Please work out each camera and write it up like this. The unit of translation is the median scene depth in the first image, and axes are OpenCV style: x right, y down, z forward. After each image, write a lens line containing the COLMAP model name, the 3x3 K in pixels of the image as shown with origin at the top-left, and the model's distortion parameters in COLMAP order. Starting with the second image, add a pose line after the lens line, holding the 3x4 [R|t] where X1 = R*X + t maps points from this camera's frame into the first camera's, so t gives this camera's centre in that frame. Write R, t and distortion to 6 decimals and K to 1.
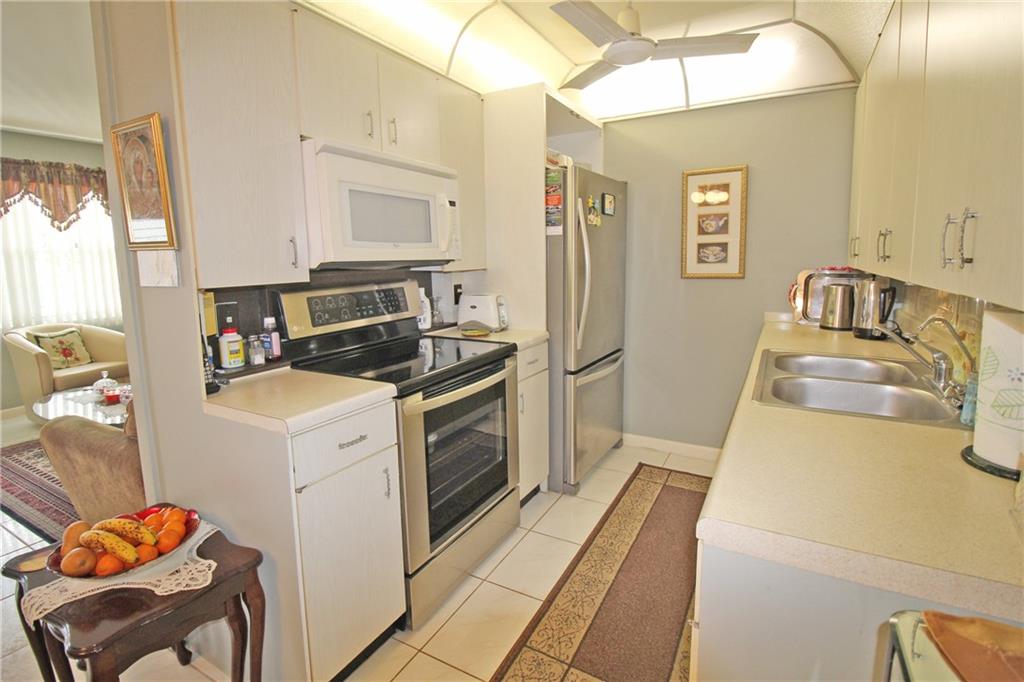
lens RADIAL K [[488.2, 0, 518.2], [0, 488.2, 318.9], [0, 0, 1]] dist [0.000750, -0.013177]
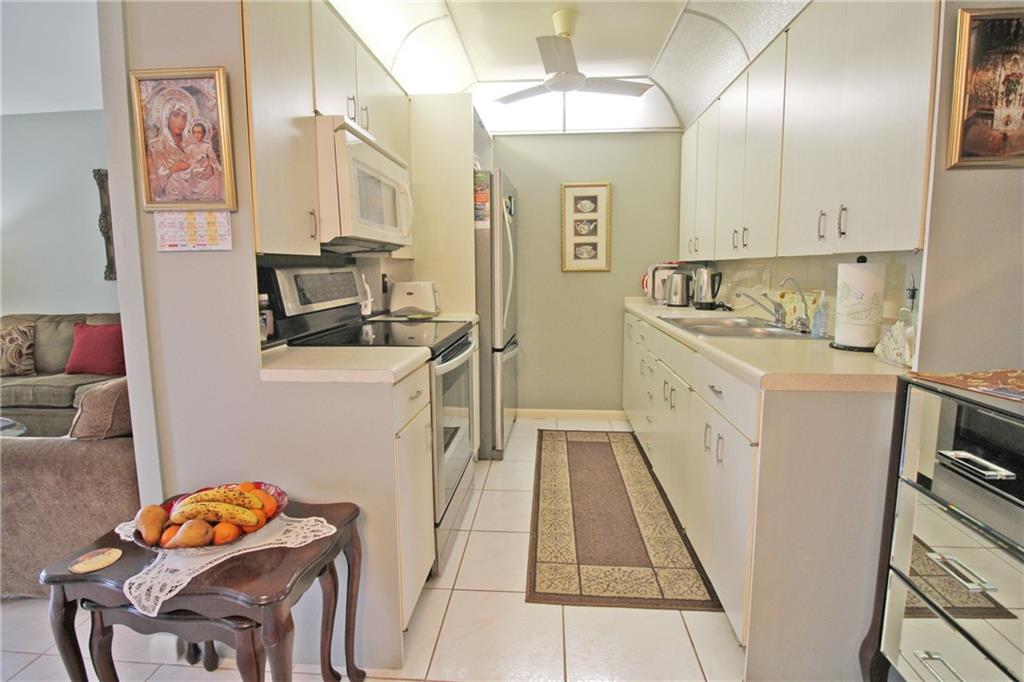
lens RADIAL K [[487.5, 0, 519.1], [0, 487.5, 322.7], [0, 0, 1]] dist [0.000250, -0.013155]
pose [[0.906943, -0.036186, 0.419696, -0.322982], [0.045300, 0.998904, -0.011766, 0.061451], [-0.418810, 0.029683, 0.907588, -0.053528]]
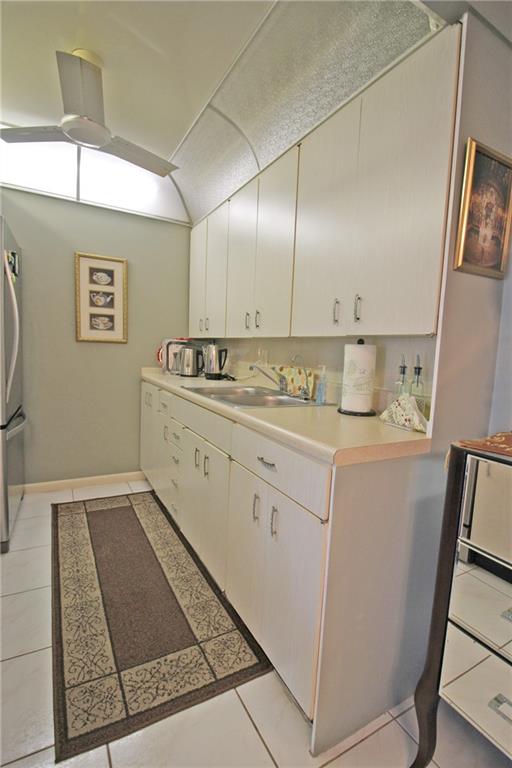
lens RADIAL K [[366.2, 0, 269.5], [0, 366.2, 387.0], [0, 0, 1]] dist [0.000750, -0.013177]
pose [[0.512704, -0.046435, 0.857309, -0.237160], [0.055876, 0.998224, 0.020651, 0.044450], [-0.856745, 0.037314, 0.514388, 0.159137]]
